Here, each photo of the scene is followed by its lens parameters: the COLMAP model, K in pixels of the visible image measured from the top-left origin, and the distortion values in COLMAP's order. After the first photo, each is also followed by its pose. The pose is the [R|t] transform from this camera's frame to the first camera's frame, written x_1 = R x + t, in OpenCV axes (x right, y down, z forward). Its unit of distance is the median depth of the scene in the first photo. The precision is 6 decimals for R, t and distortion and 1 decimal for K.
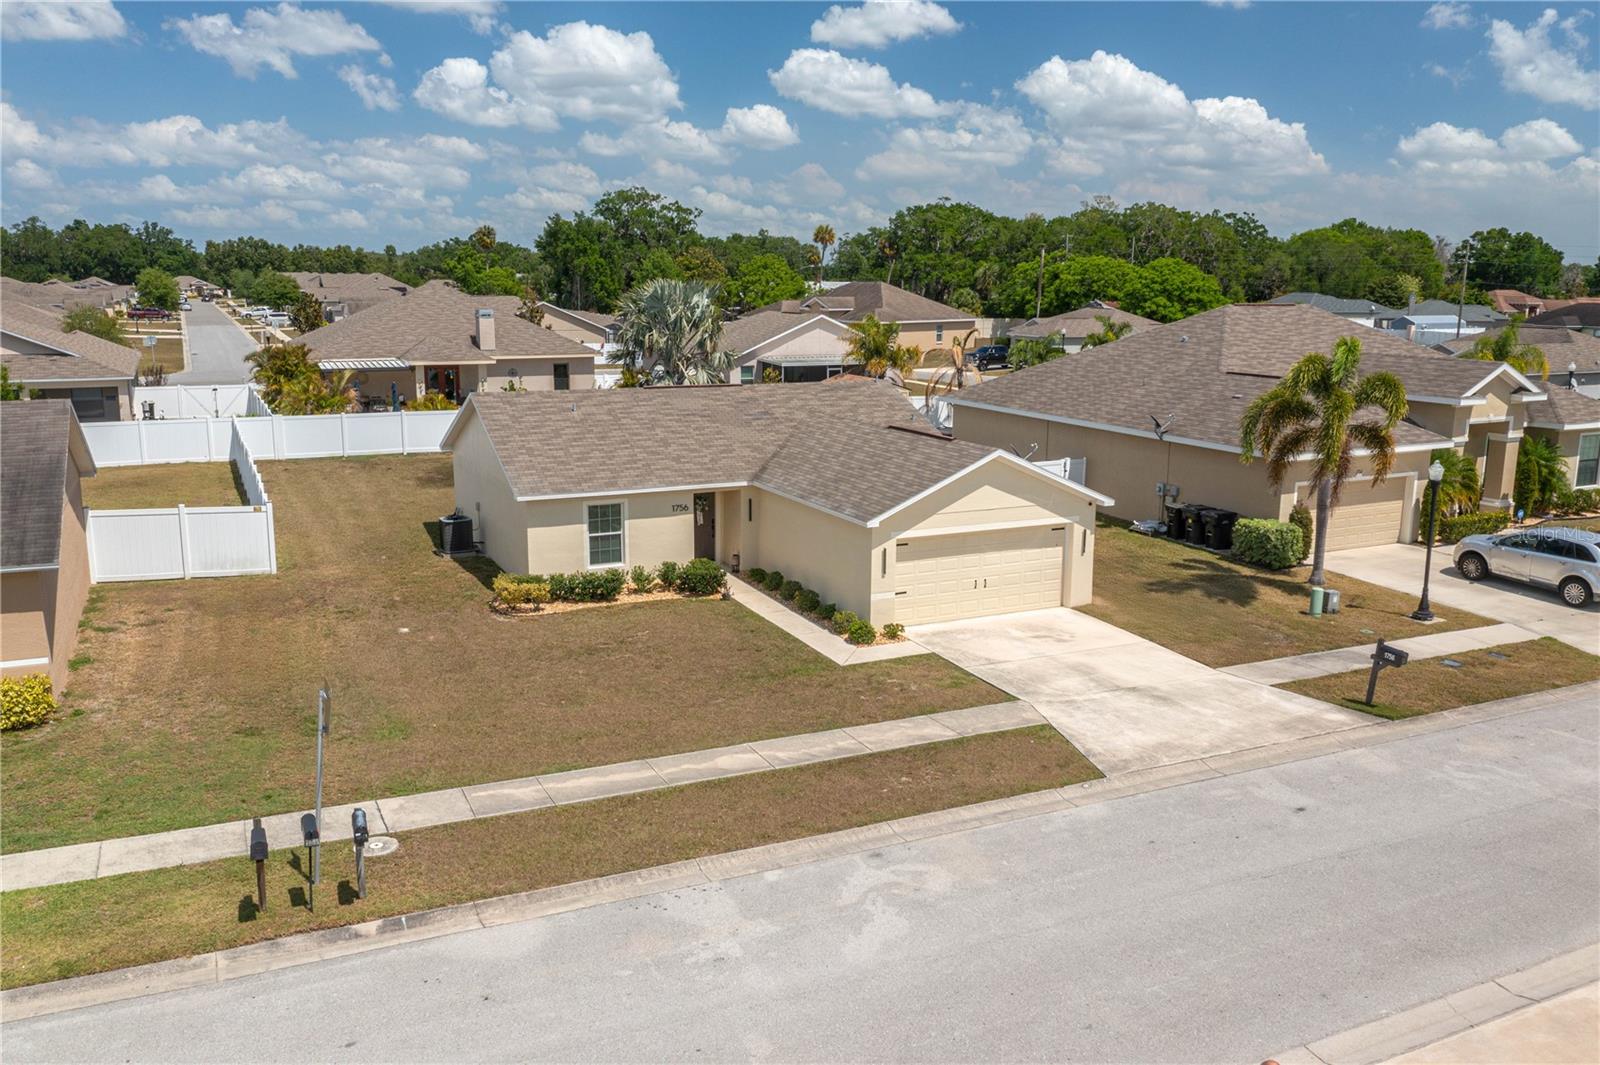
lens RADIAL K [[1286.7, 0, 800.0], [0, 1286.7, 532.5], [0, 0, 1]] dist [-0.019935, -0.001049]
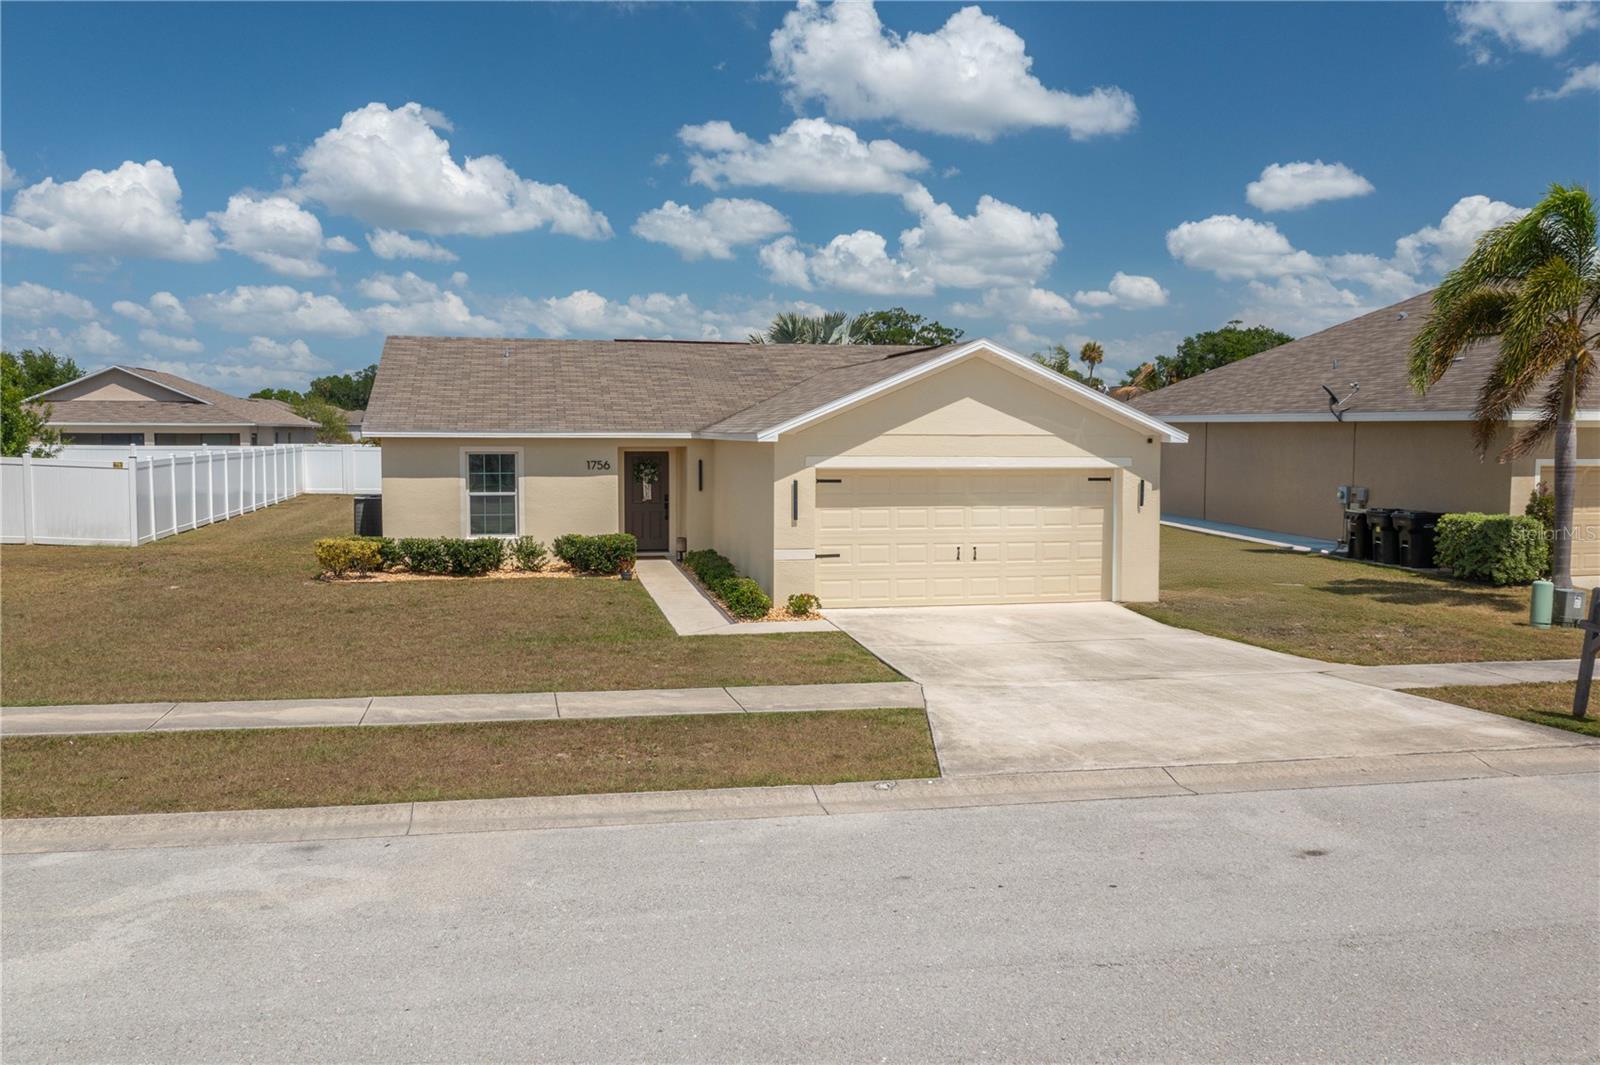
lens RADIAL K [[1286.7, 0, 800.0], [0, 1286.7, 532.5], [0, 0, 1]] dist [-0.019935, -0.001049]
pose [[0.970394, 0.014683, -0.241082, 0.208194], [-0.044793, 0.991776, -0.119892, 0.107790], [0.237339, 0.127142, 0.963071, 0.333462]]
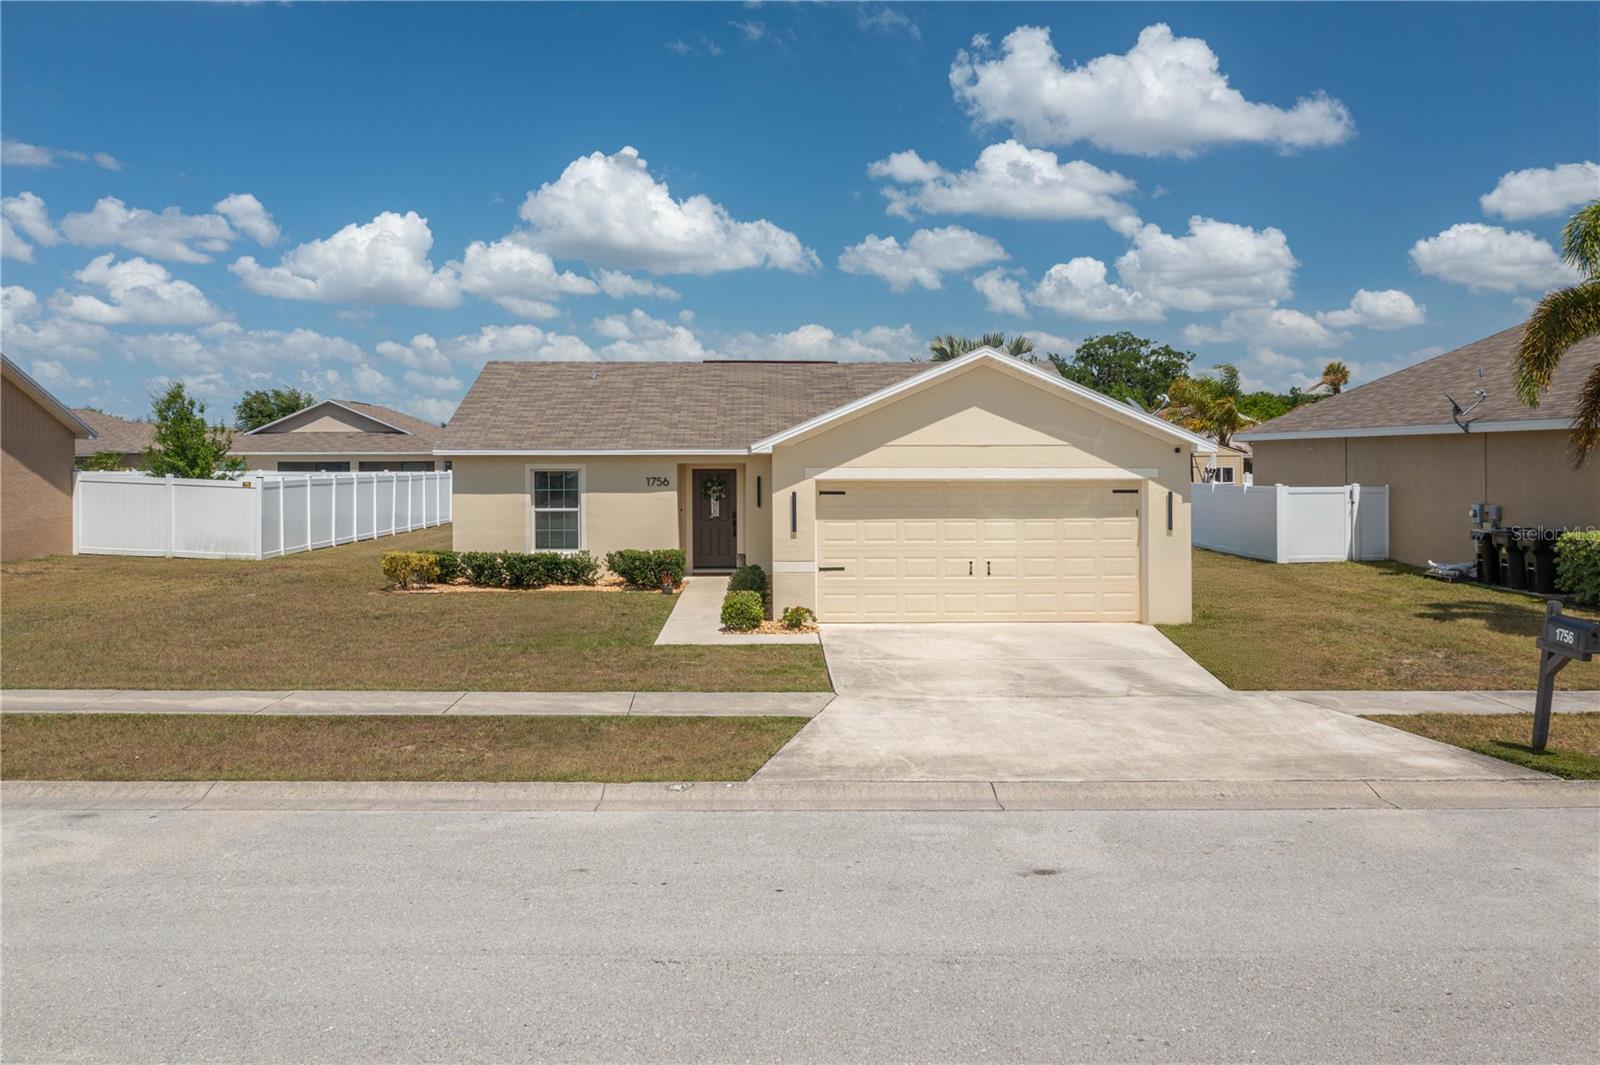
lens RADIAL K [[1302.2, 0, 802.6], [0, 1302.2, 448.3], [0, 0, 1]] dist [-0.010750, -0.005949]
pose [[0.907176, -0.015184, -0.420477, 0.319337], [-0.075156, 0.977429, -0.197444, 0.110945], [0.413985, 0.210718, 0.885559, 0.371500]]
